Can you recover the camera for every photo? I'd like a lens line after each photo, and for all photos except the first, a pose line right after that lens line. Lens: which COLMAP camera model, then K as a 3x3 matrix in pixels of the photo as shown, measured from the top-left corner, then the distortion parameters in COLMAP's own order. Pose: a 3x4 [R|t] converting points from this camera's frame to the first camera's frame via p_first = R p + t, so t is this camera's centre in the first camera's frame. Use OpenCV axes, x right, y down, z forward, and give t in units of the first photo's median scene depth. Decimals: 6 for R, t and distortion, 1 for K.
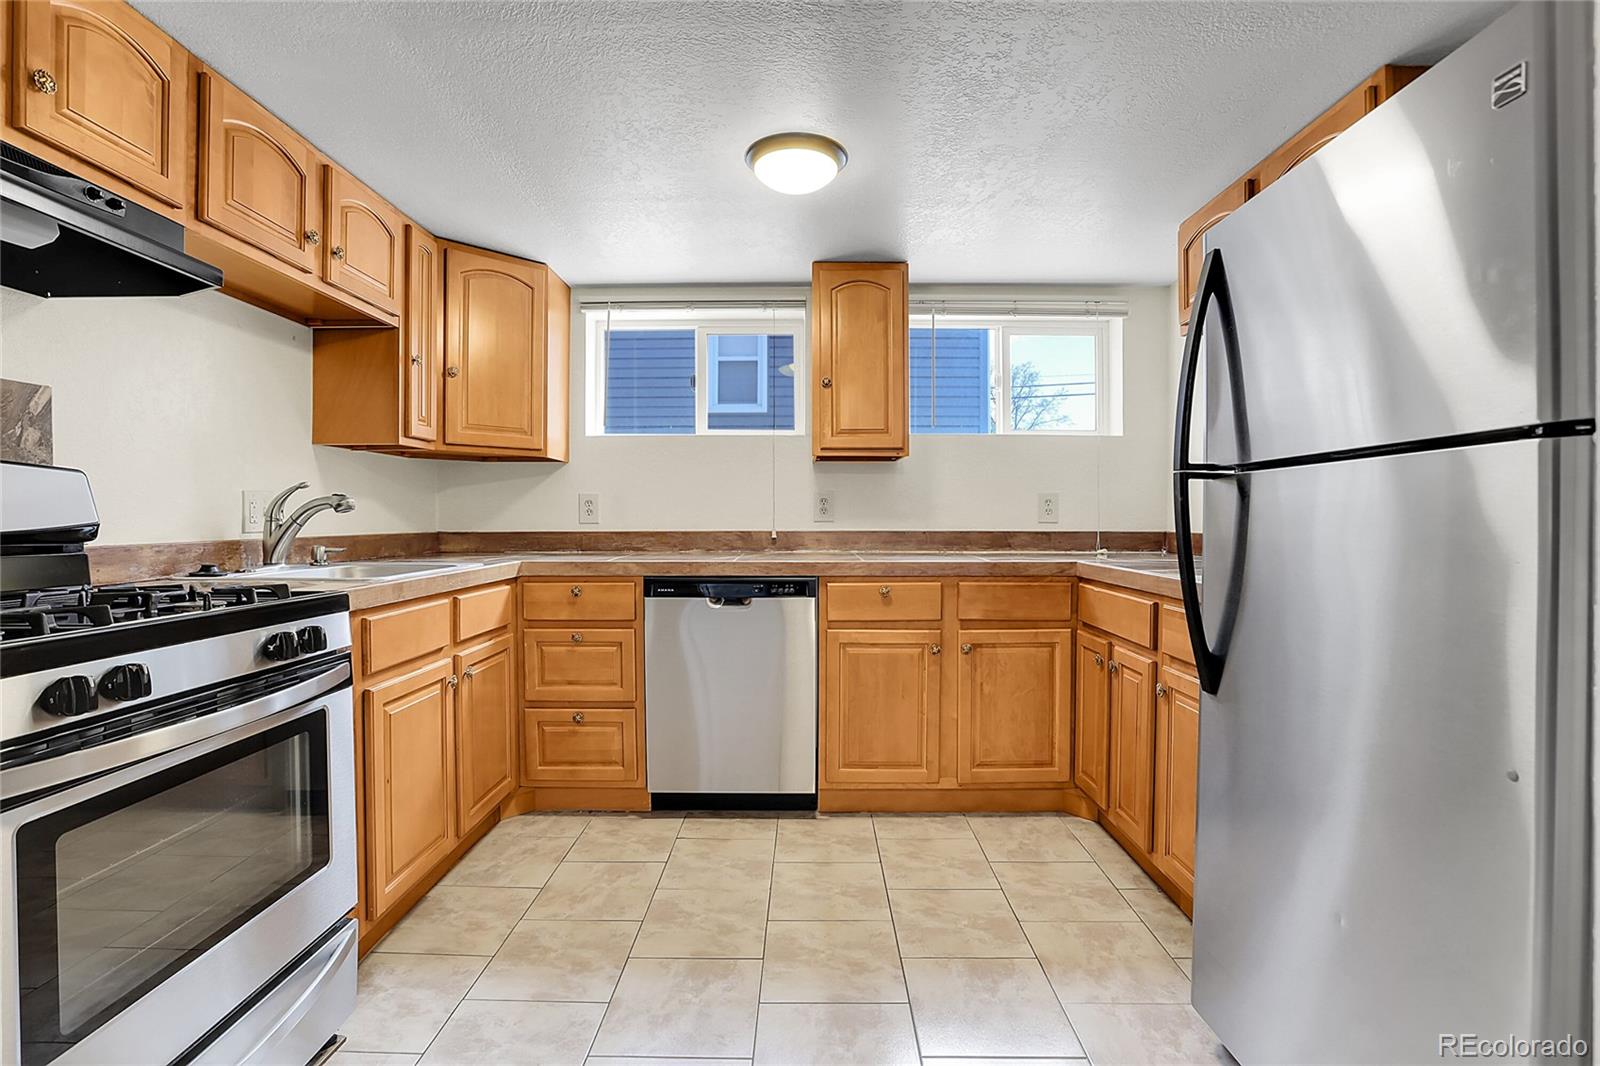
lens RADIAL K [[719.3, 0, 817.1], [0, 719.3, 524.5], [0, 0, 1]] dist [-0.071592, 0.026780]
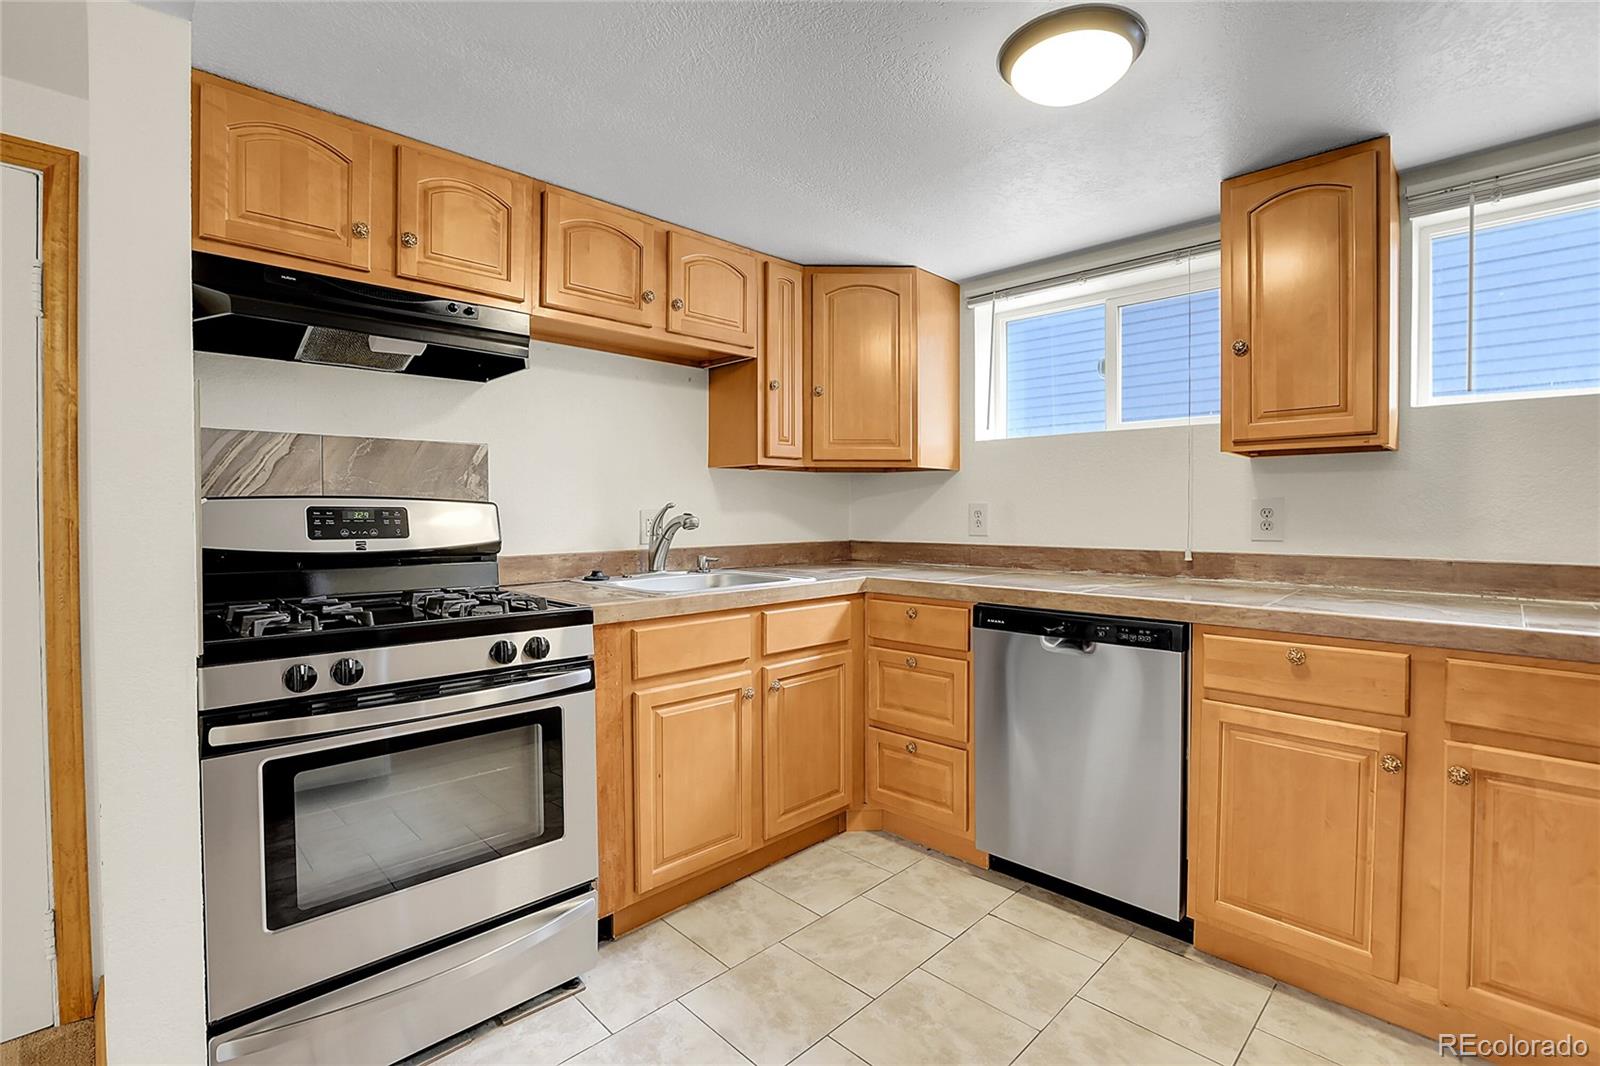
lens RADIAL K [[719.3, 0, 817.1], [0, 719.3, 524.5], [0, 0, 1]] dist [-0.071592, 0.026780]
pose [[0.708486, 0.014428, -0.705577, 0.237030], [-0.008206, 0.999892, 0.012207, -0.032588], [0.705677, -0.002858, 0.708528, 0.248579]]
